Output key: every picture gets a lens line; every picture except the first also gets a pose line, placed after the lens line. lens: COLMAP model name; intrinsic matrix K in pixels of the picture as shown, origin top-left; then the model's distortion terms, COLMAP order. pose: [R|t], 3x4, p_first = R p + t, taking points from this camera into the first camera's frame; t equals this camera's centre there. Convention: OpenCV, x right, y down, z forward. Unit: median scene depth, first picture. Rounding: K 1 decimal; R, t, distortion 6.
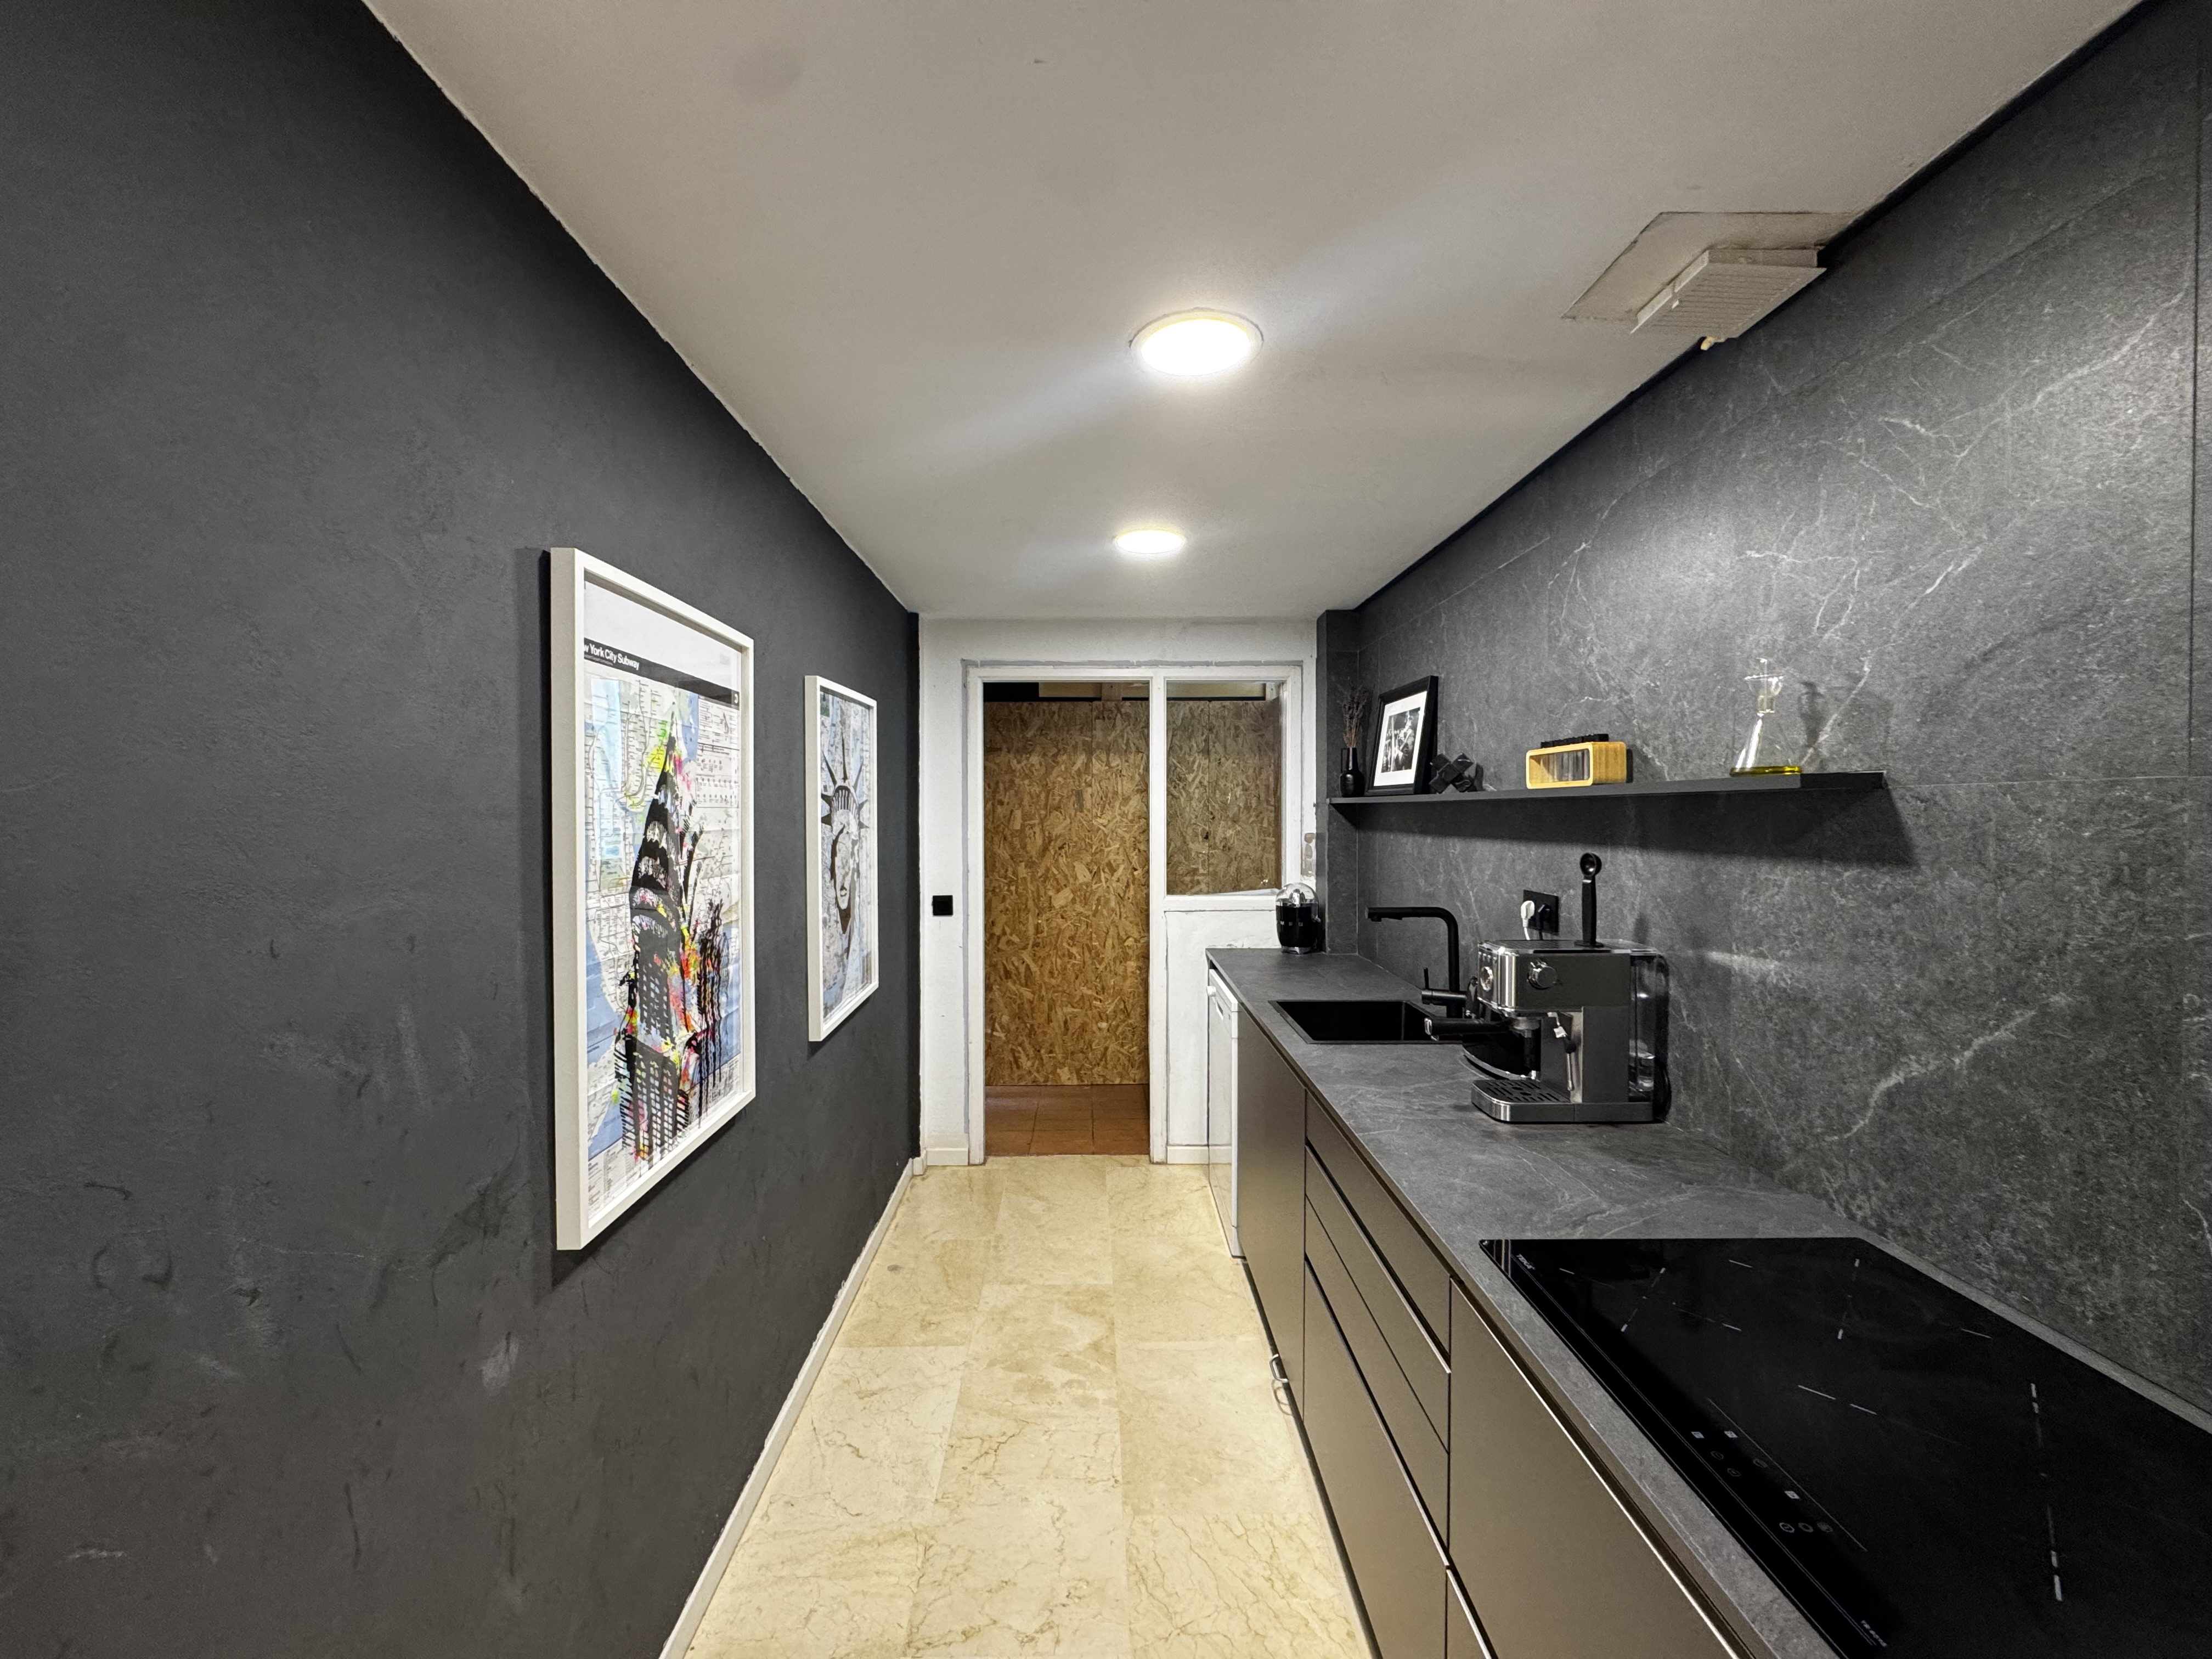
lens RADIAL K [[882.0, 0, 1106.0], [0, 882.0, 829.5], [0, 0, 1]] dist [-0.004118, 0.000608]
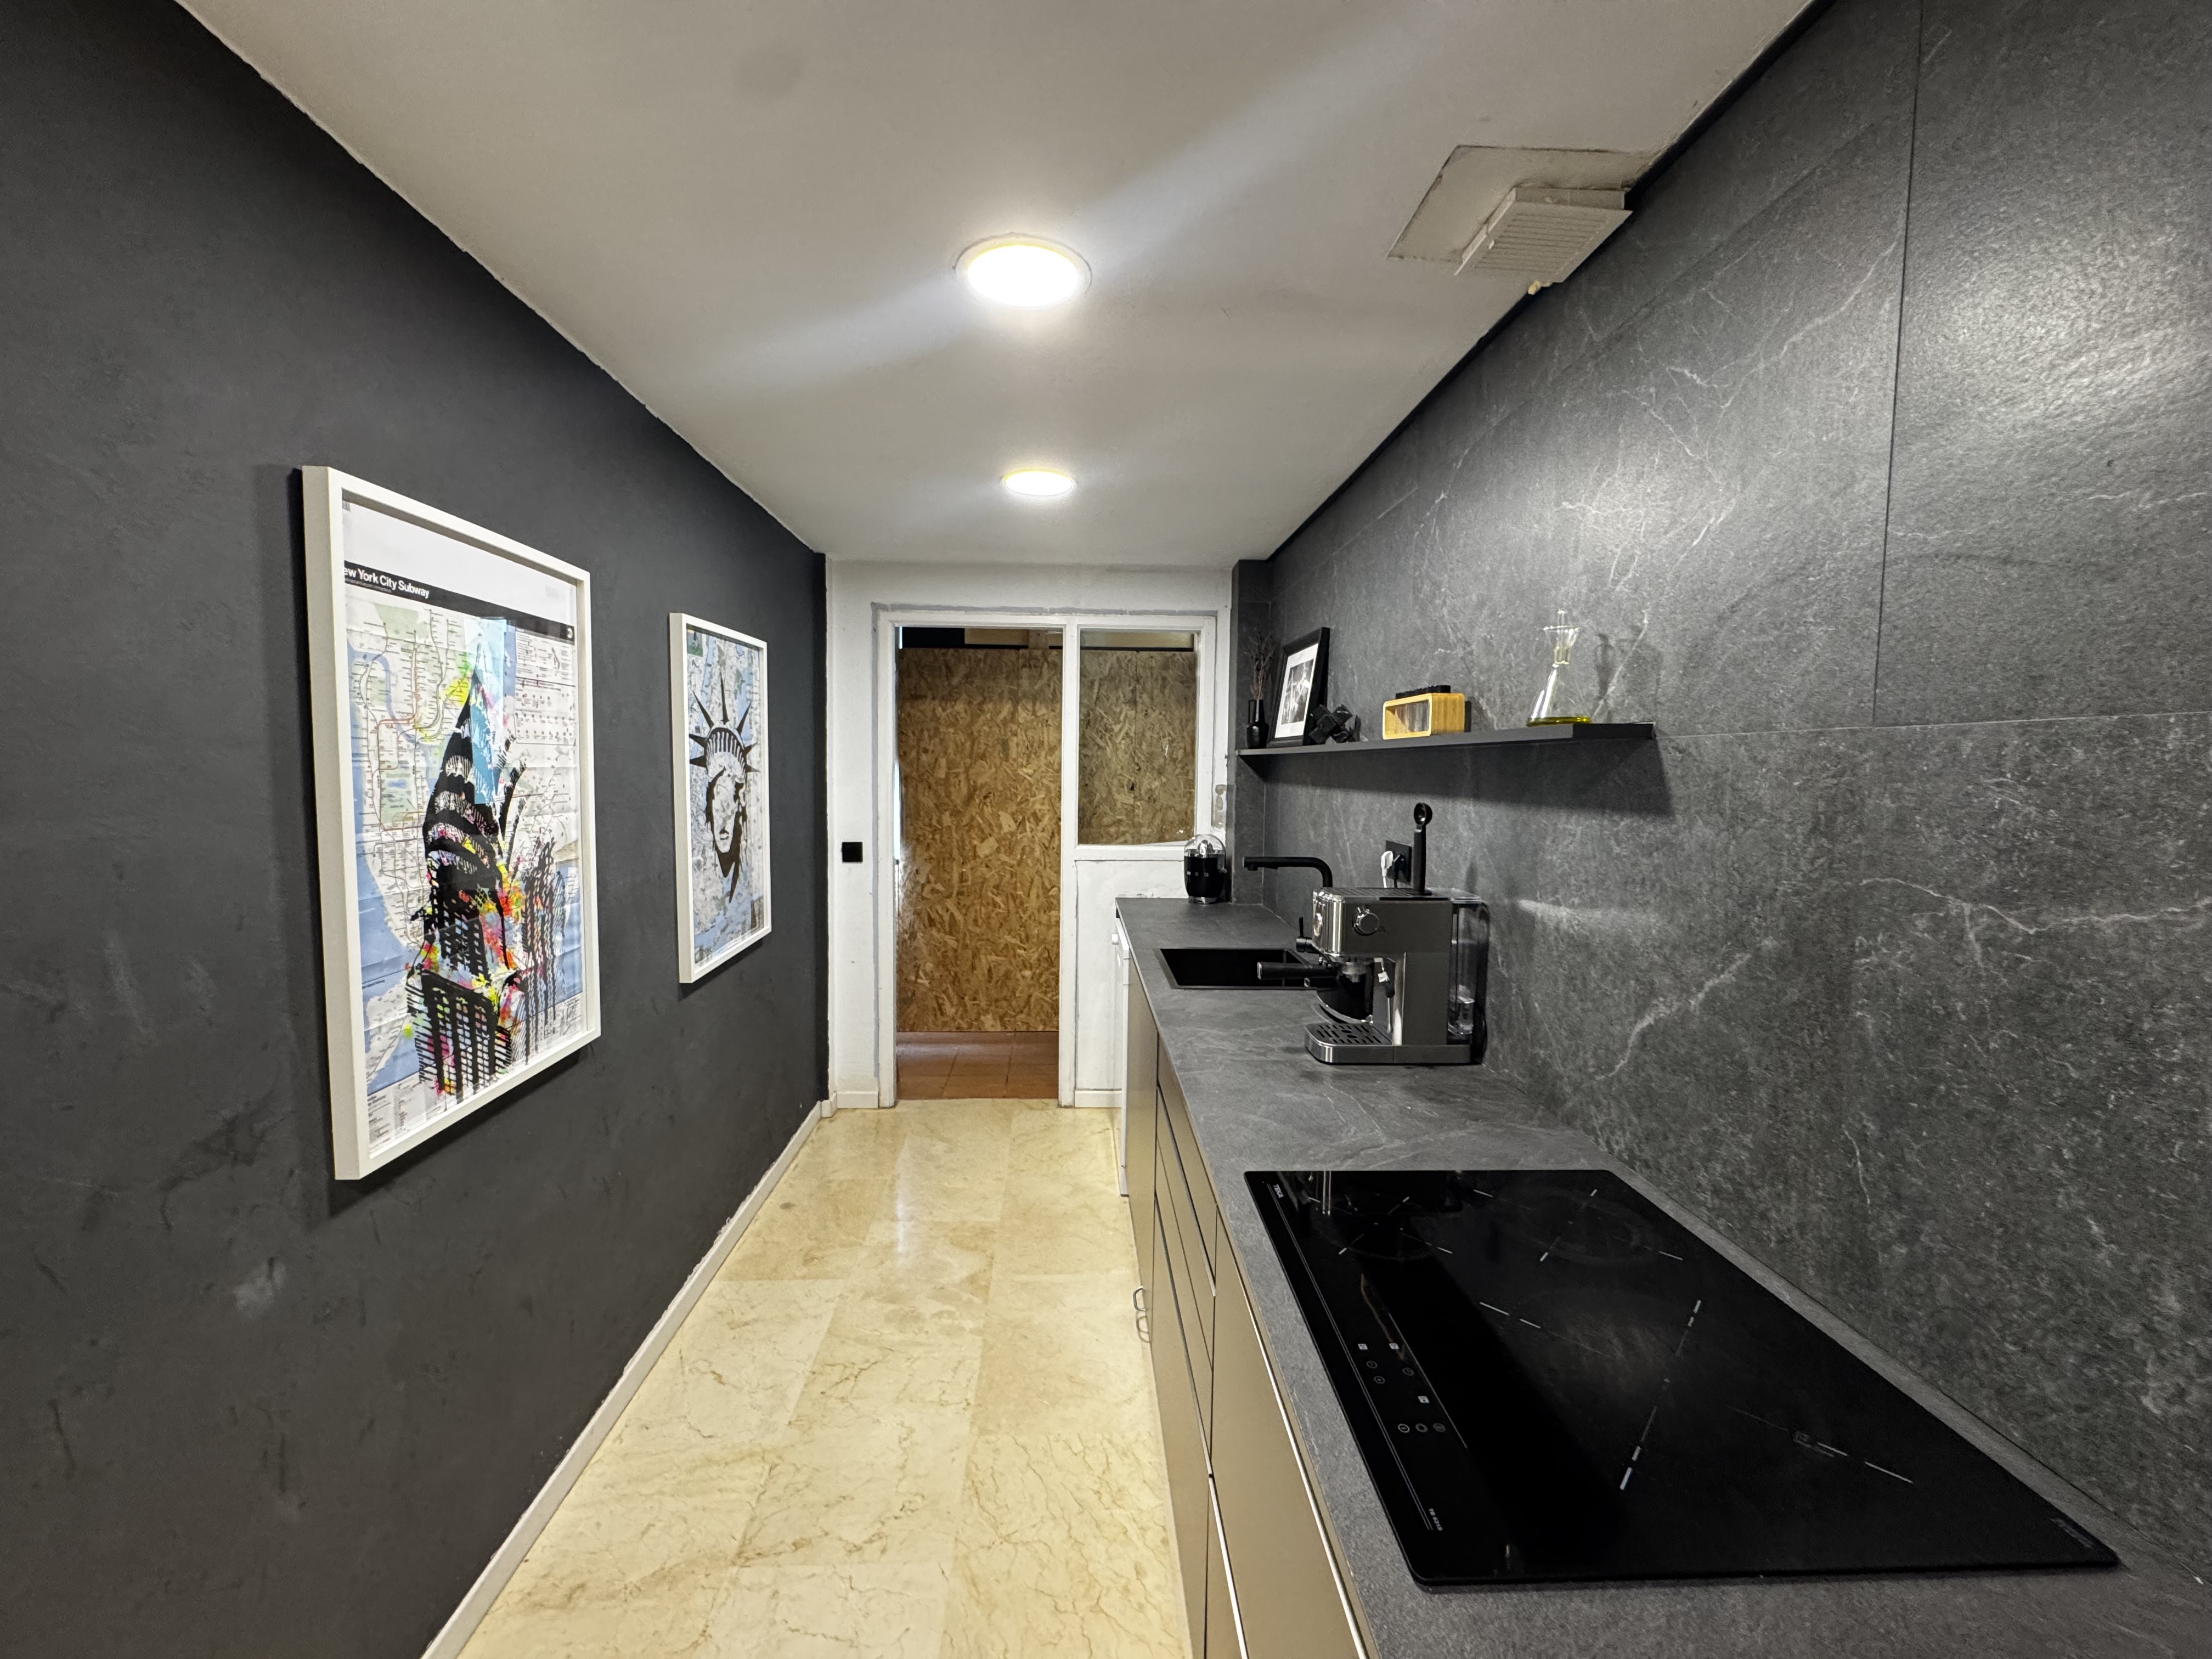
lens RADIAL K [[882.0, 0, 1106.0], [0, 882.0, 829.5], [0, 0, 1]] dist [-0.004118, 0.000608]
pose [[0.999437, 0.013076, 0.030900, 0.170439], [-0.014689, 0.998510, 0.052548, 0.010260], [-0.030167, -0.052973, 0.998140, -0.005024]]
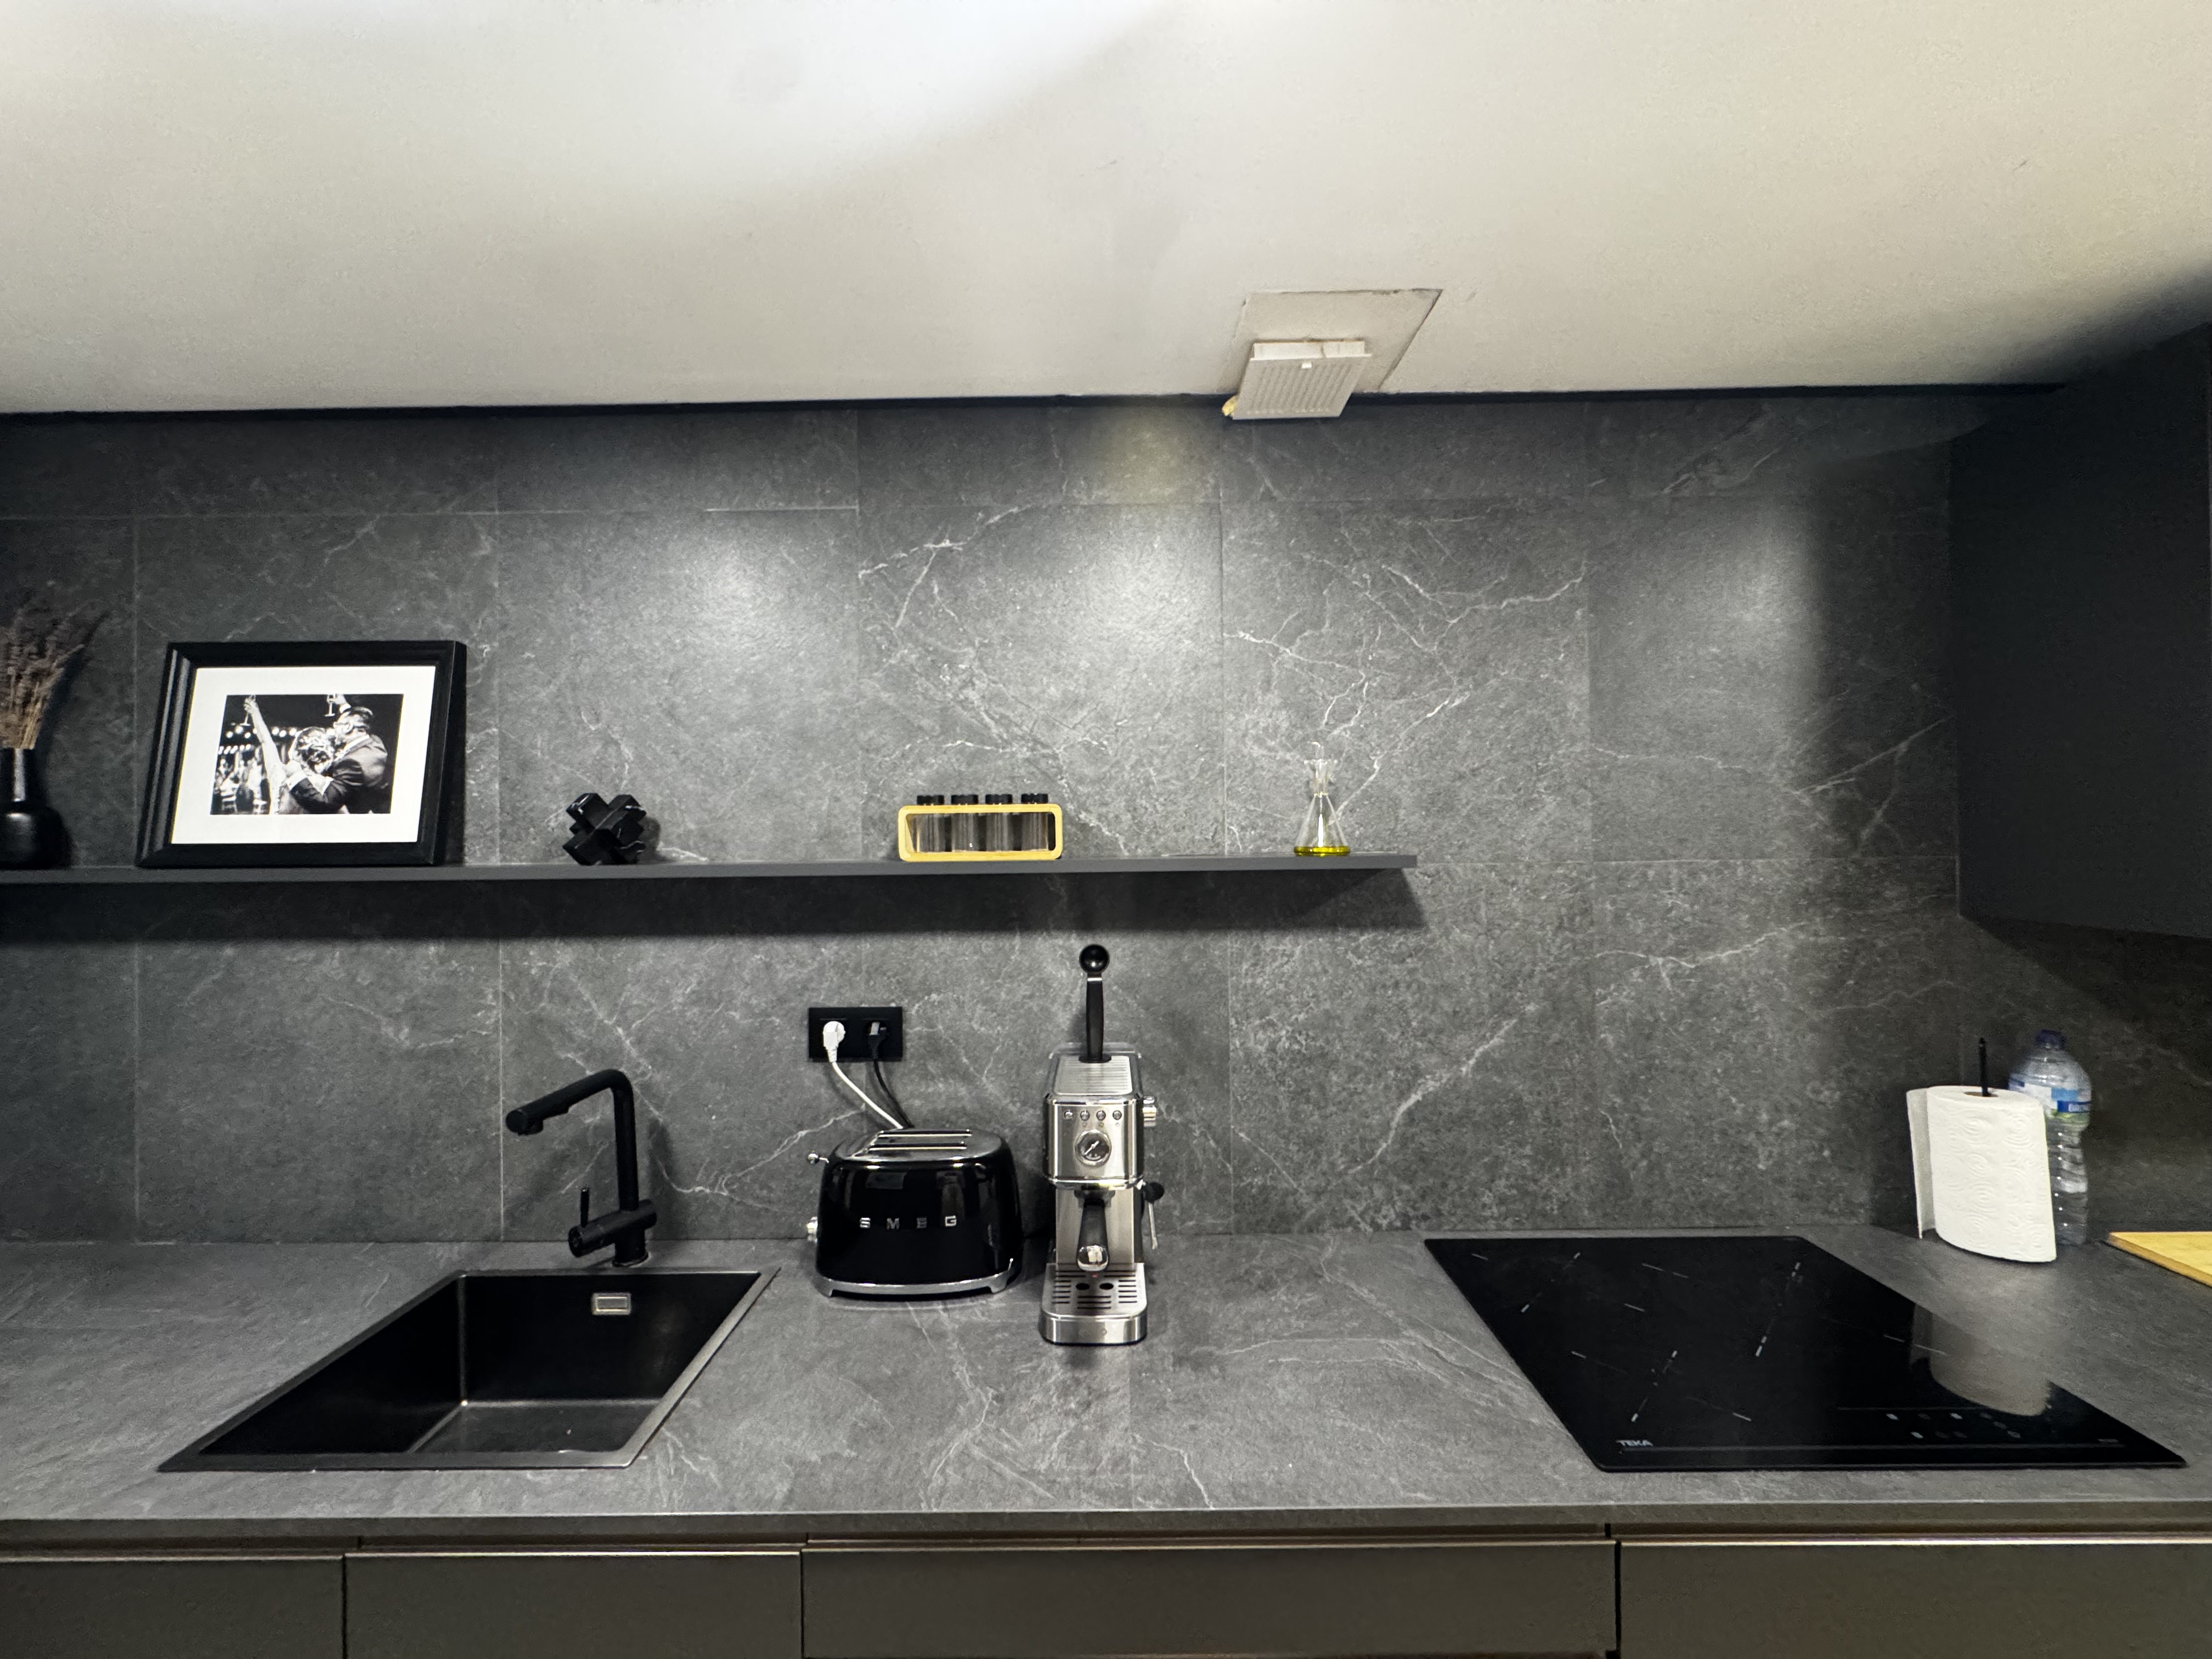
lens RADIAL K [[882.0, 0, 1106.0], [0, 882.0, 829.5], [0, 0, 1]] dist [-0.004118, 0.000608]
pose [[0.016867, 0.007398, 0.999830, -0.278281], [0.031705, 0.999466, -0.007930, -0.078097], [-0.999355, 0.031834, 0.016624, 1.072883]]
